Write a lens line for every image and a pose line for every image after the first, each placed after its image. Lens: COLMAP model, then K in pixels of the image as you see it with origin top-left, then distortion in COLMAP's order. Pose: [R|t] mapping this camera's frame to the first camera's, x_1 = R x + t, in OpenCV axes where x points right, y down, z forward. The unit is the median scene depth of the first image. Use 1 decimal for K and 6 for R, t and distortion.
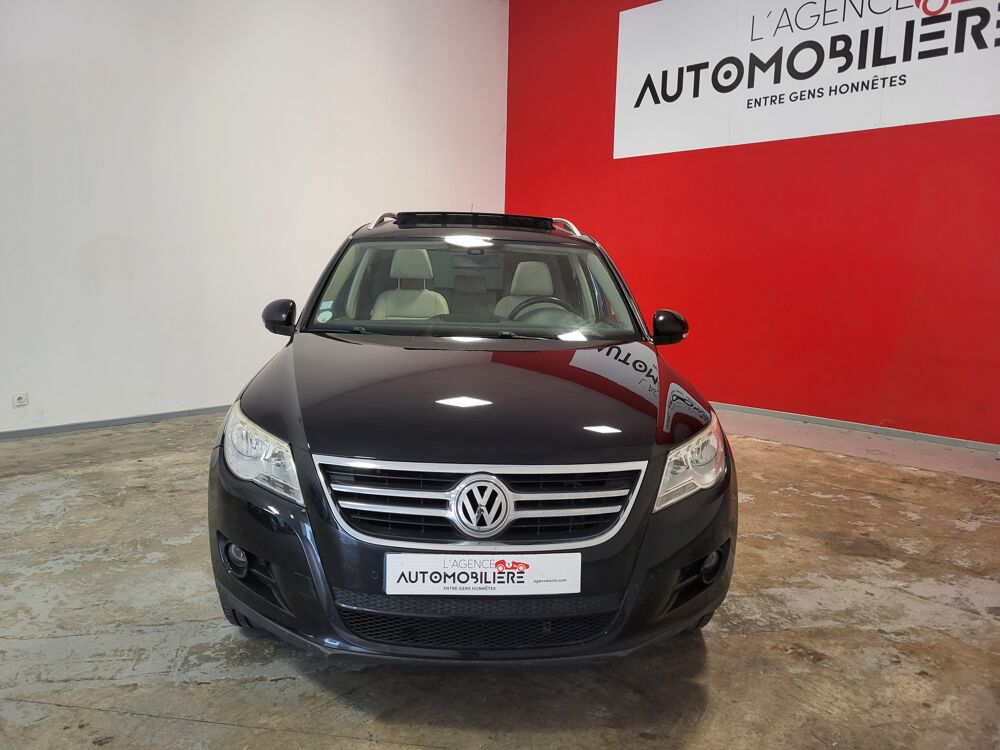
lens RADIAL K [[775.5, 0, 497.3], [0, 775.5, 379.5], [0, 0, 1]] dist [0.041325, -0.006261]
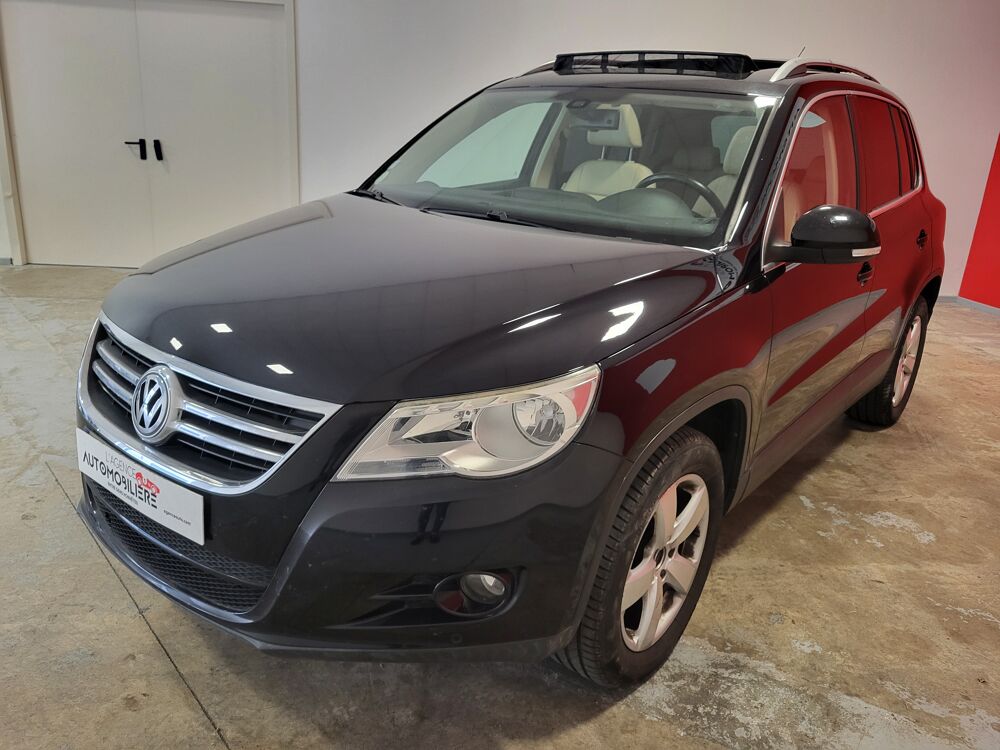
lens RADIAL K [[775.5, 0, 497.3], [0, 775.5, 379.5], [0, 0, 1]] dist [0.041325, -0.006261]
pose [[0.727732, 0.224278, -0.648156, 0.746301], [-0.130051, 0.973002, 0.190665, -0.065535], [0.673419, -0.054460, 0.737252, 0.613057]]
